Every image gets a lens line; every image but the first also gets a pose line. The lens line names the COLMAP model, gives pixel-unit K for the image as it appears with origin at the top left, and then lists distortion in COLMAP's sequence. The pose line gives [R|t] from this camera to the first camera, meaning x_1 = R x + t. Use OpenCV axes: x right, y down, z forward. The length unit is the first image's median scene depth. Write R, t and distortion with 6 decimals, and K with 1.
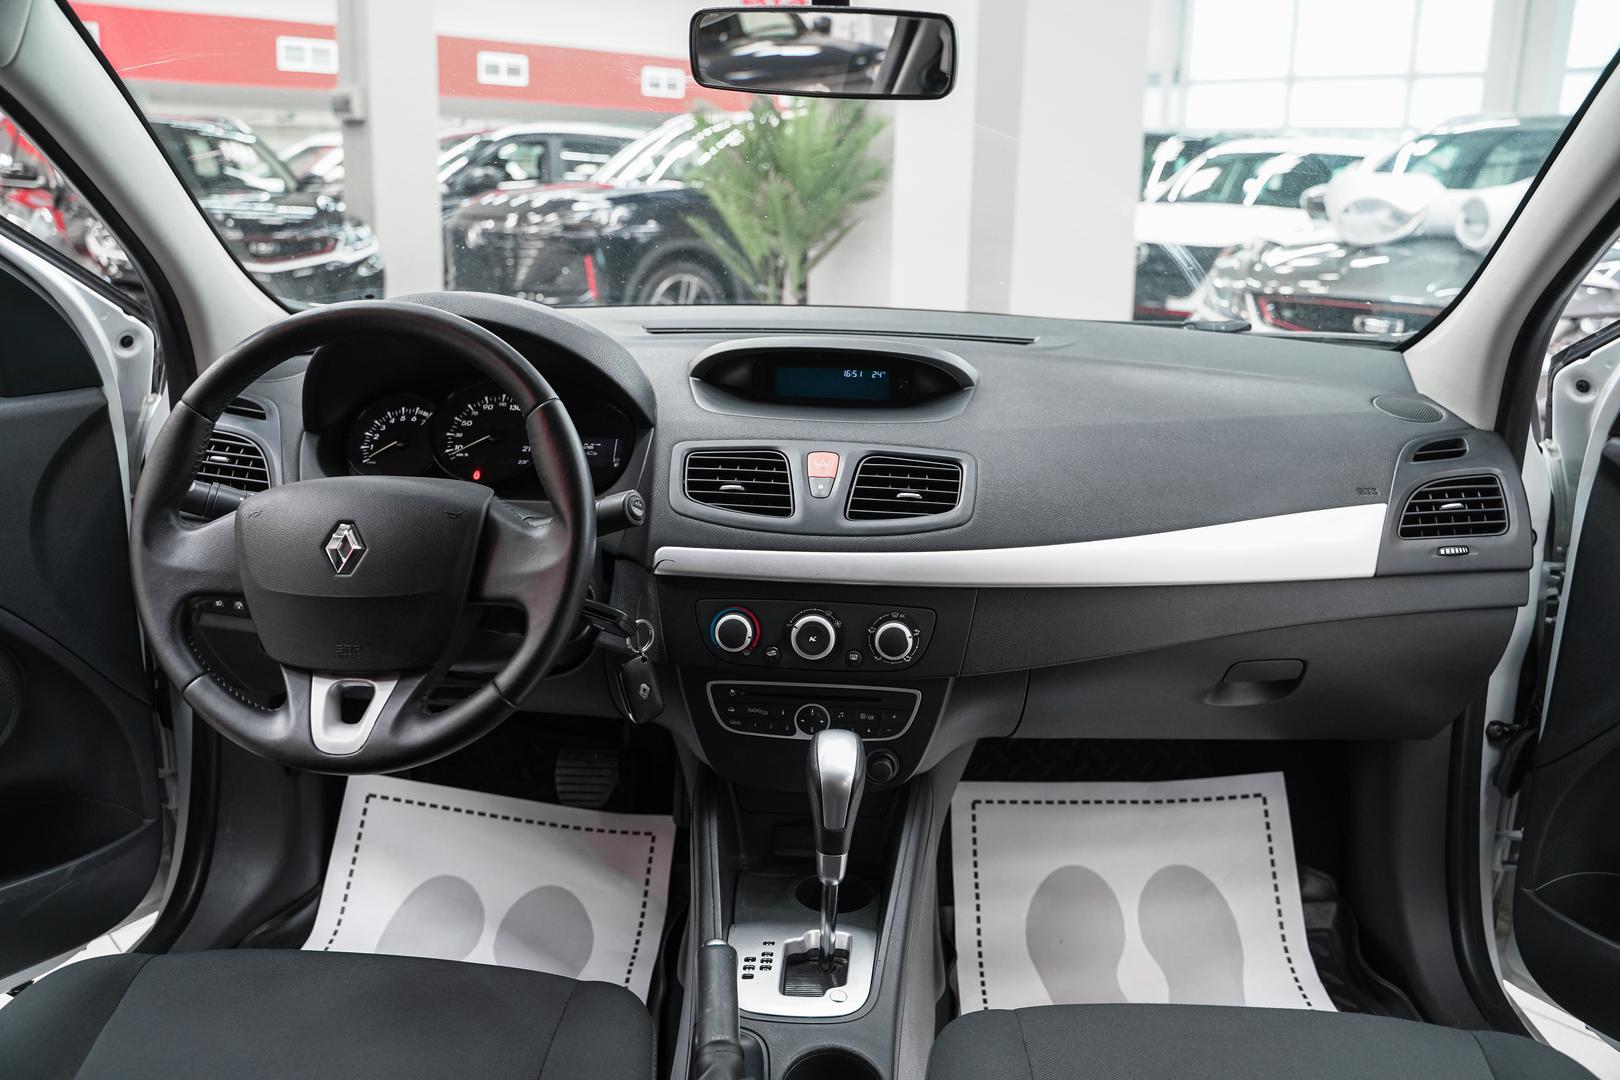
lens RADIAL K [[1300.6, 0, 810.0], [0, 1300.6, 540.0], [0, 0, 1]] dist [-0.117676, 0.092809]
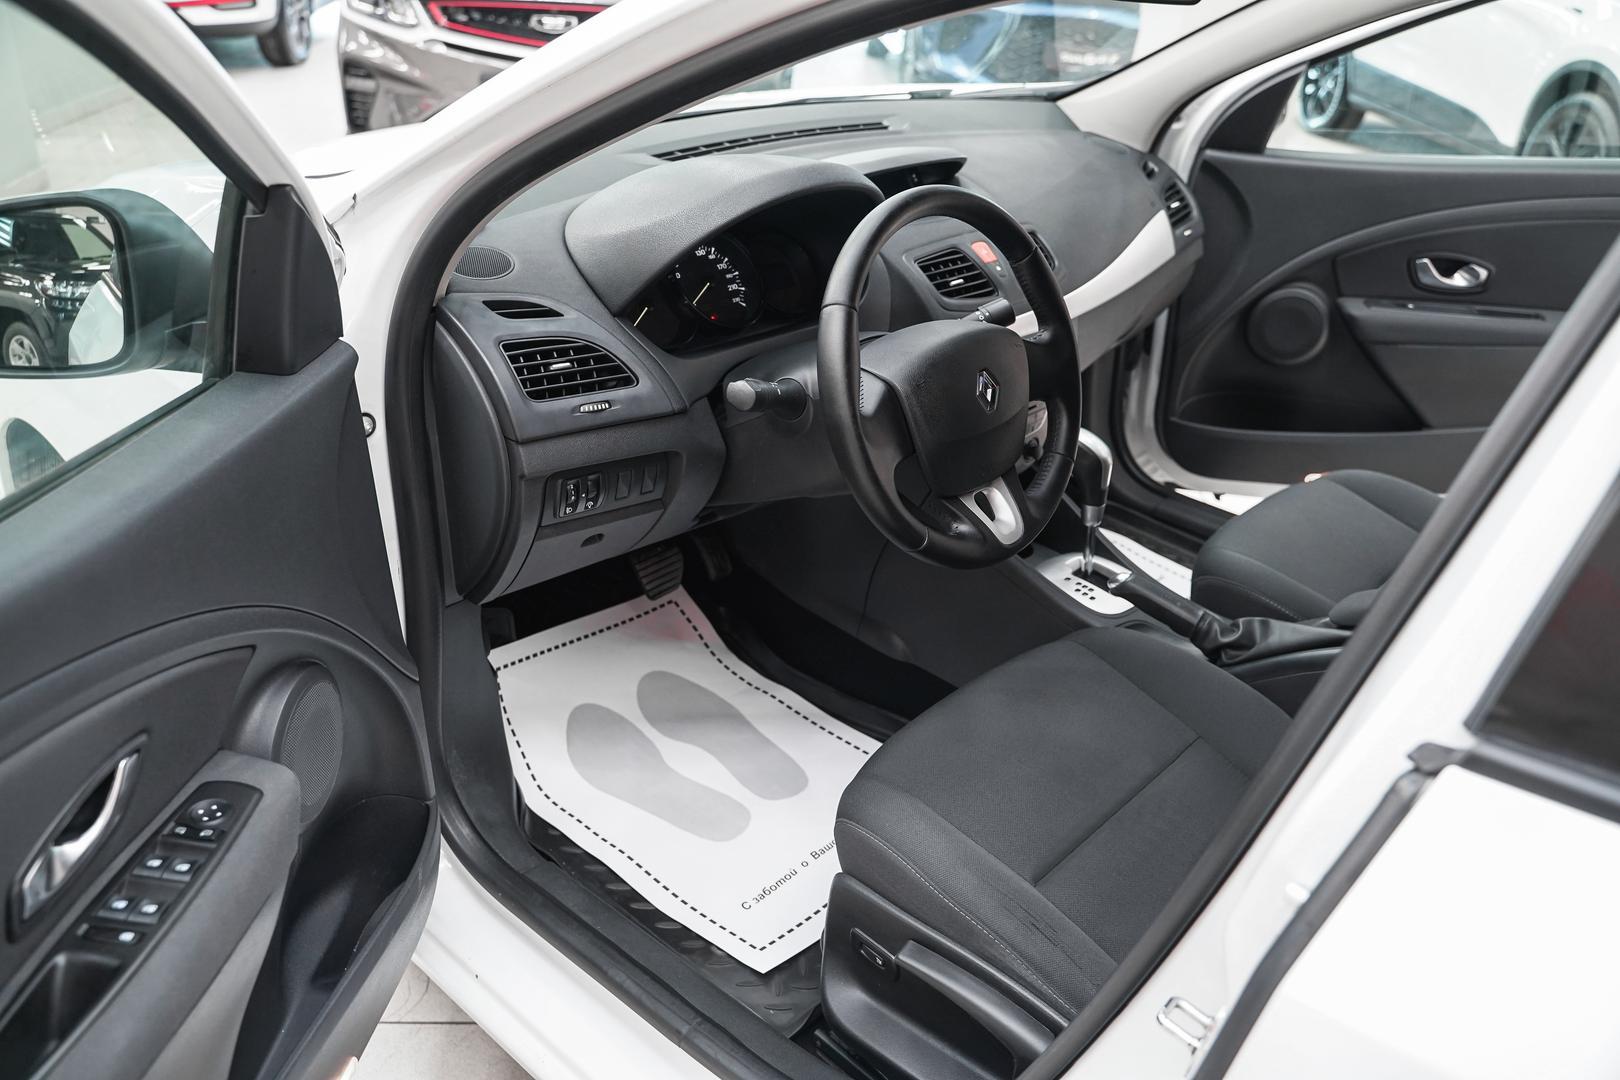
lens RADIAL K [[1317.1, 0, 810.0], [0, 1317.1, 540.0], [0, 0, 1]] dist [-0.114438, 0.093496]
pose [[0.623141, -0.347149, 0.700844, -1.161844], [0.158945, 0.933605, 0.321120, -0.243713], [-0.765788, -0.088707, 0.636945, 0.235829]]
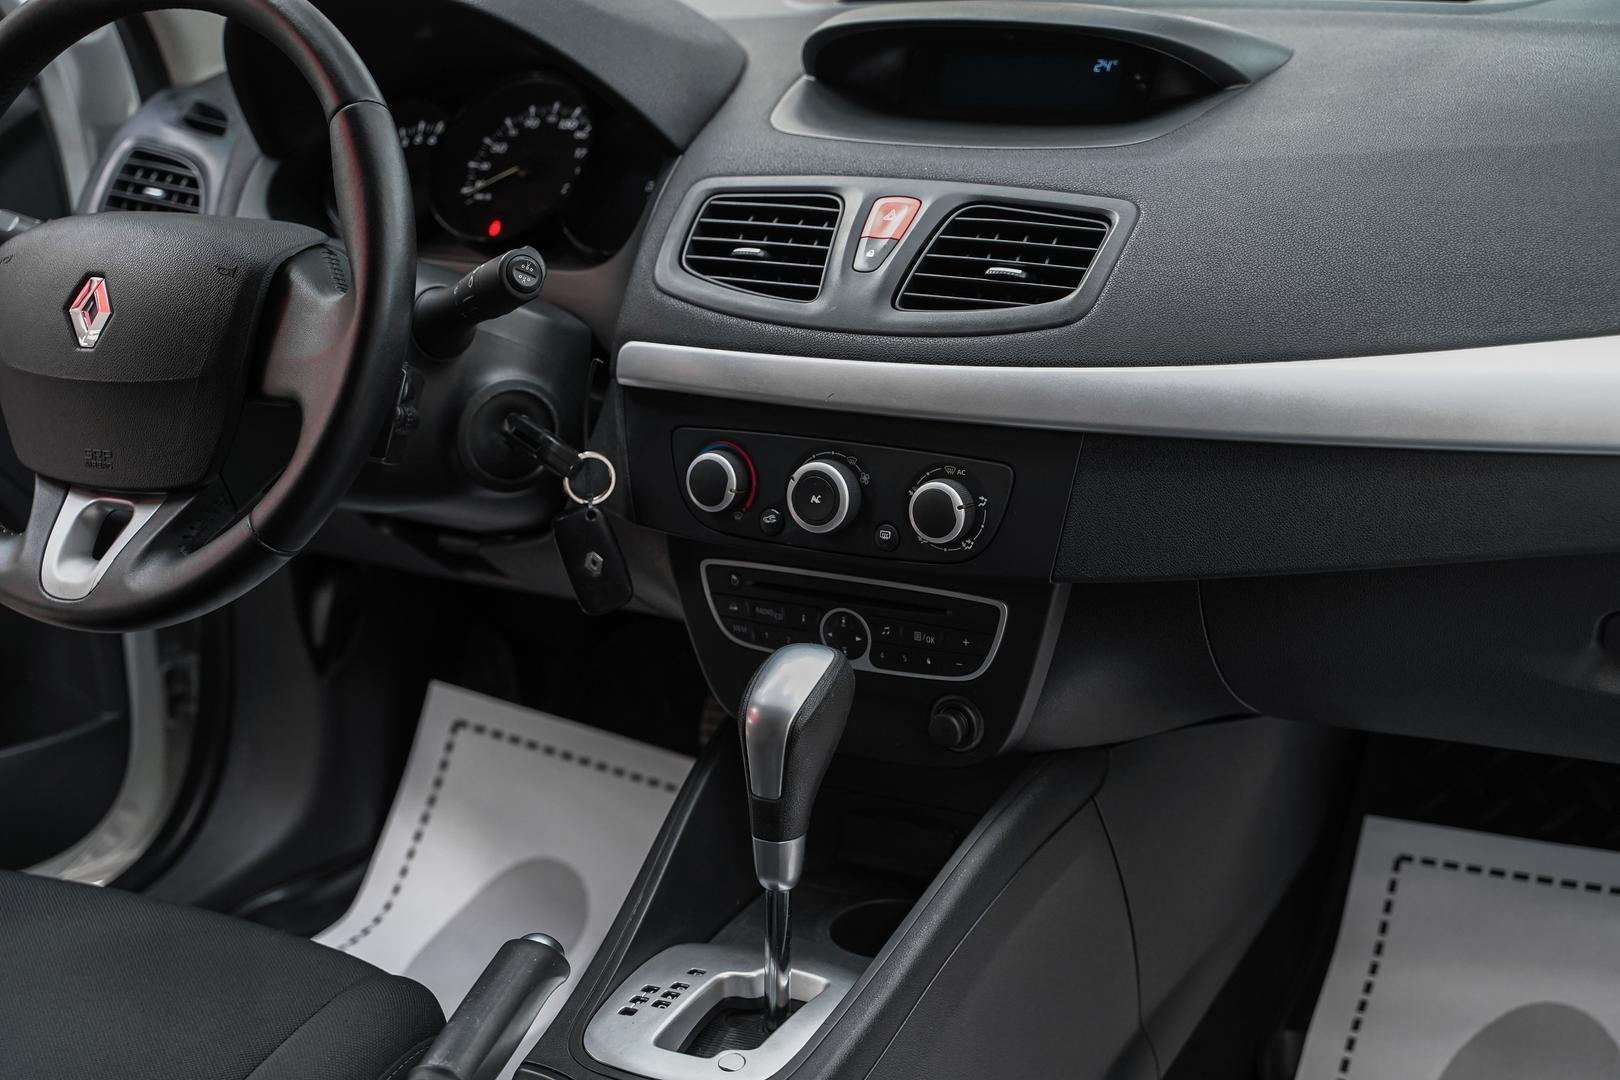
lens RADIAL K [[2416.8, 0, 810.0], [0, 2416.8, 540.0], [0, 0, 1]] dist [0.102145, 0.140620]
pose [[0.889872, 0.075352, -0.449945, 0.489784], [-0.049151, 0.996360, 0.069651, 0.014643], [0.453555, -0.039865, 0.890336, -0.025177]]
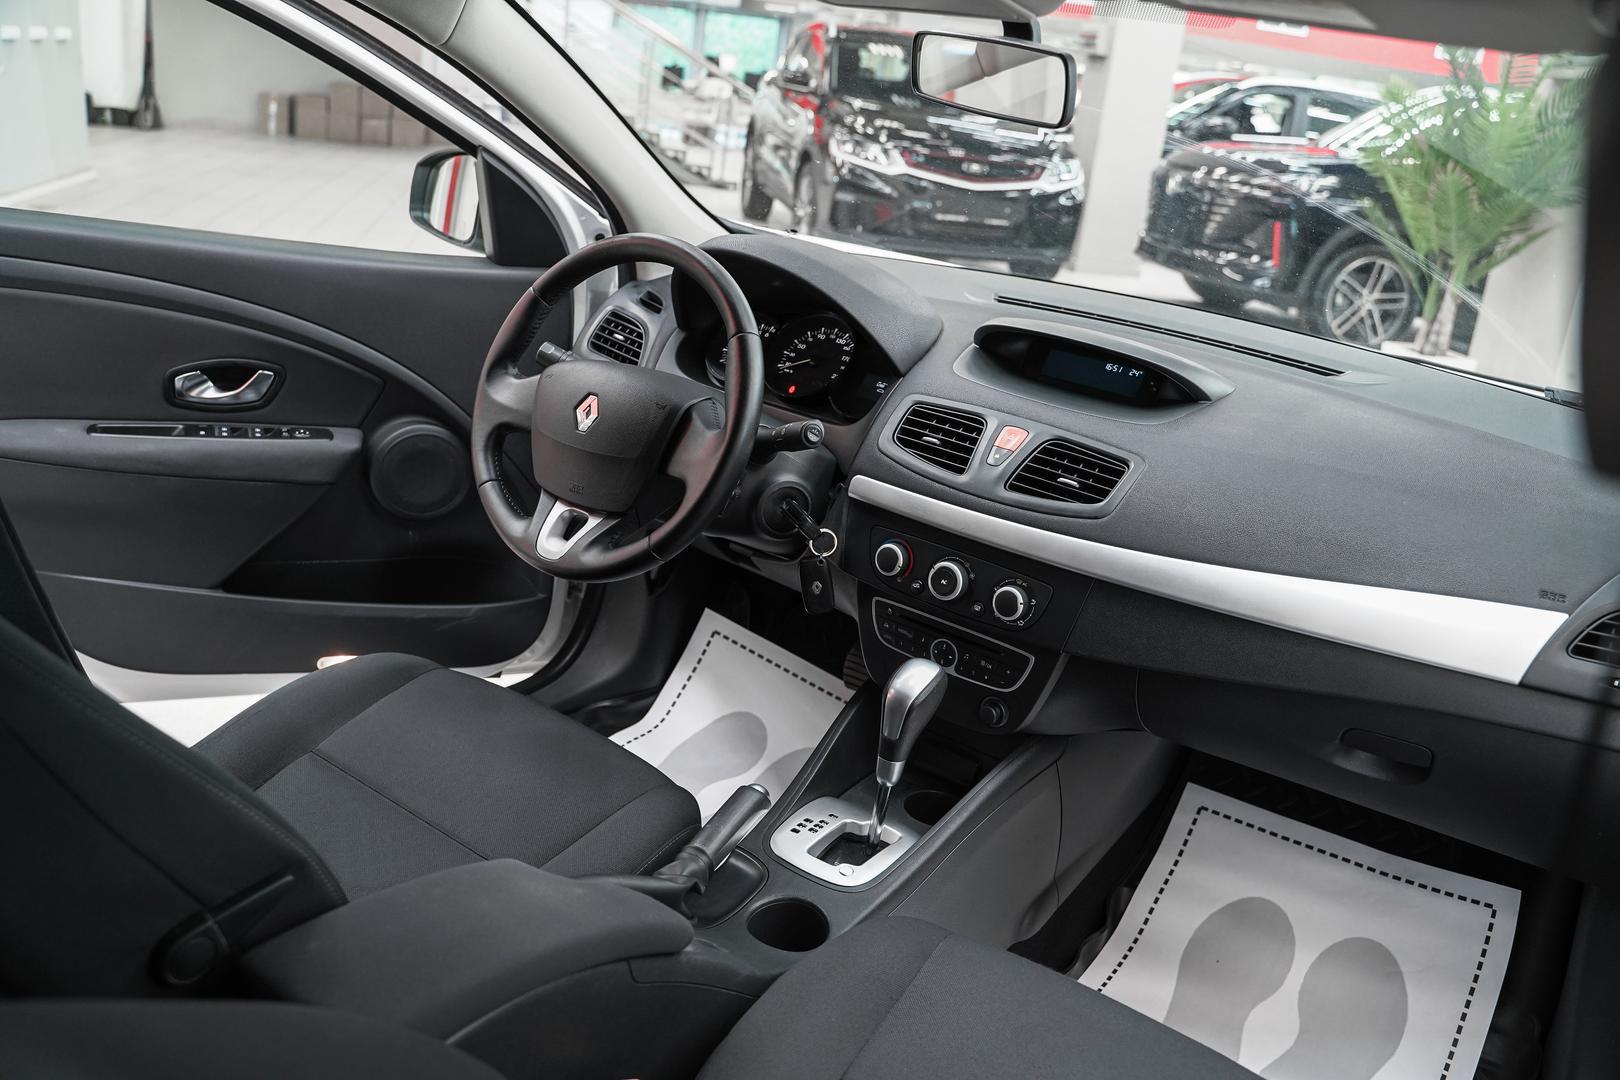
lens RADIAL K [[1317.1, 0, 810.0], [0, 1317.1, 540.0], [0, 0, 1]] dist [-0.114438, 0.093496]
pose [[0.832993, 0.251383, -0.492879, 0.441373], [-0.230427, 0.967513, 0.104026, -0.050409], [0.503017, 0.026919, 0.863857, -0.061942]]
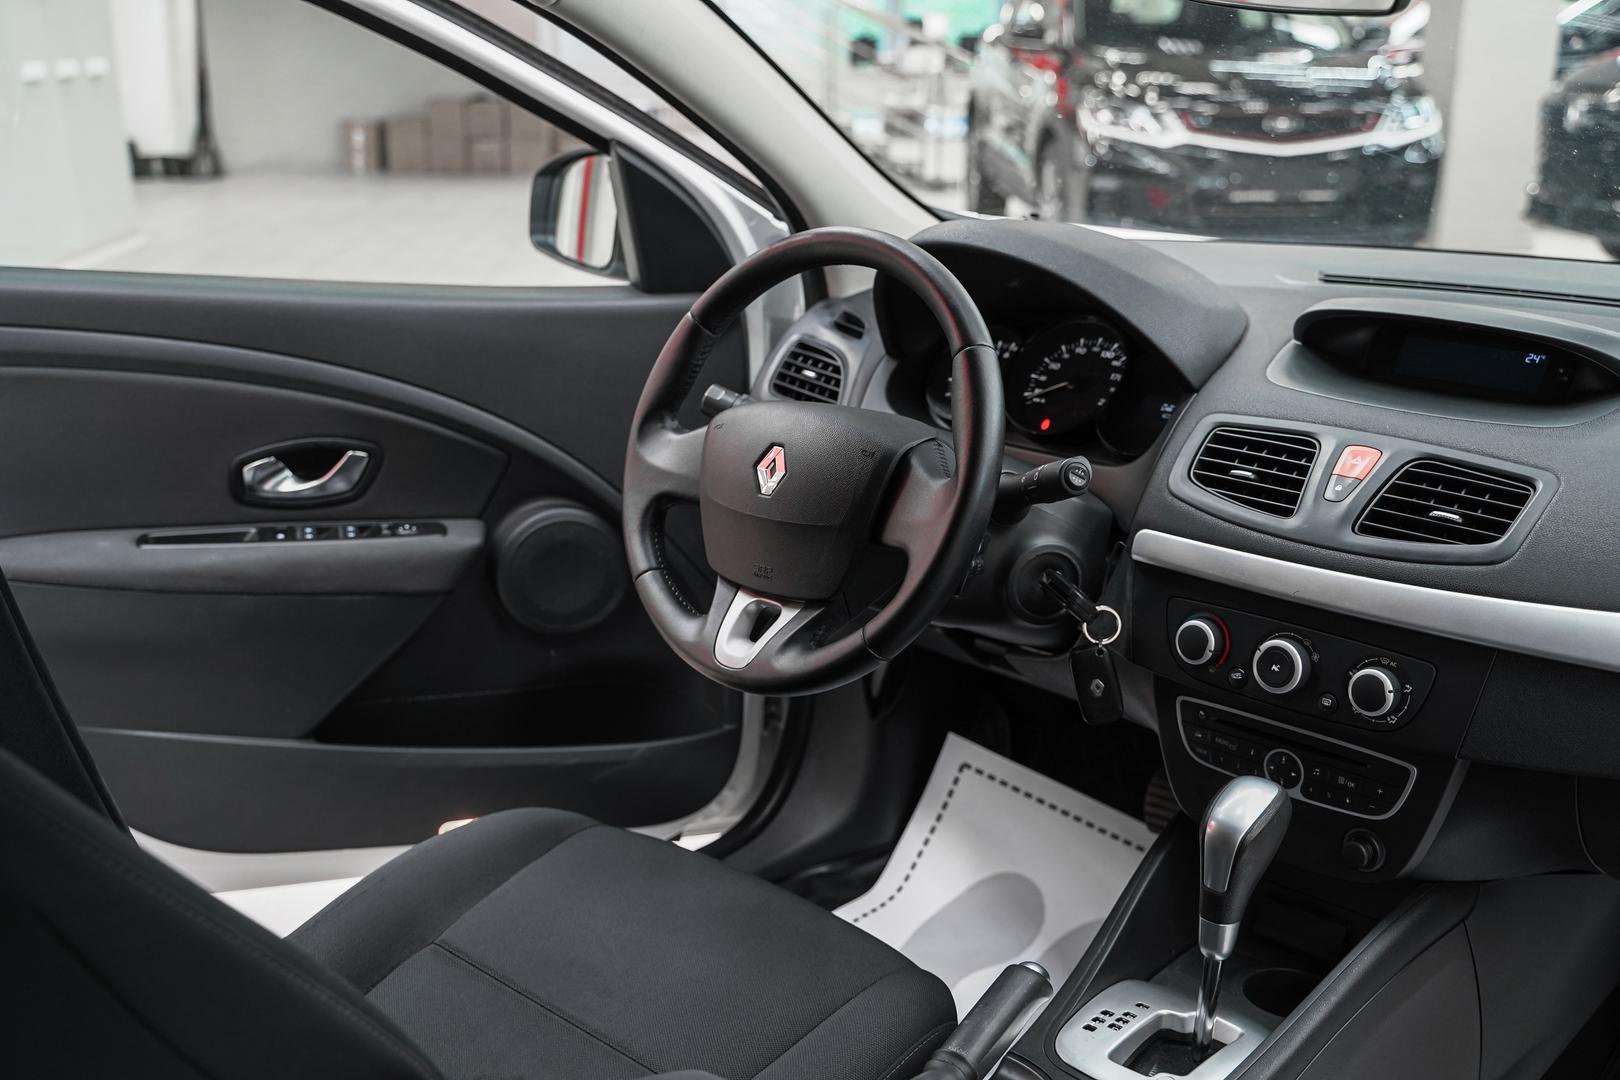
lens RADIAL K [[1760.5, 0, 810.0], [0, 1760.5, 540.0], [0, 0, 1]] dist [-0.006476, 0.036585]
pose [[0.758447, 0.162426, -0.631170, 0.442163], [-0.155329, 0.985589, 0.066981, -0.030566], [0.632954, 0.047238, 0.772747, -0.047894]]
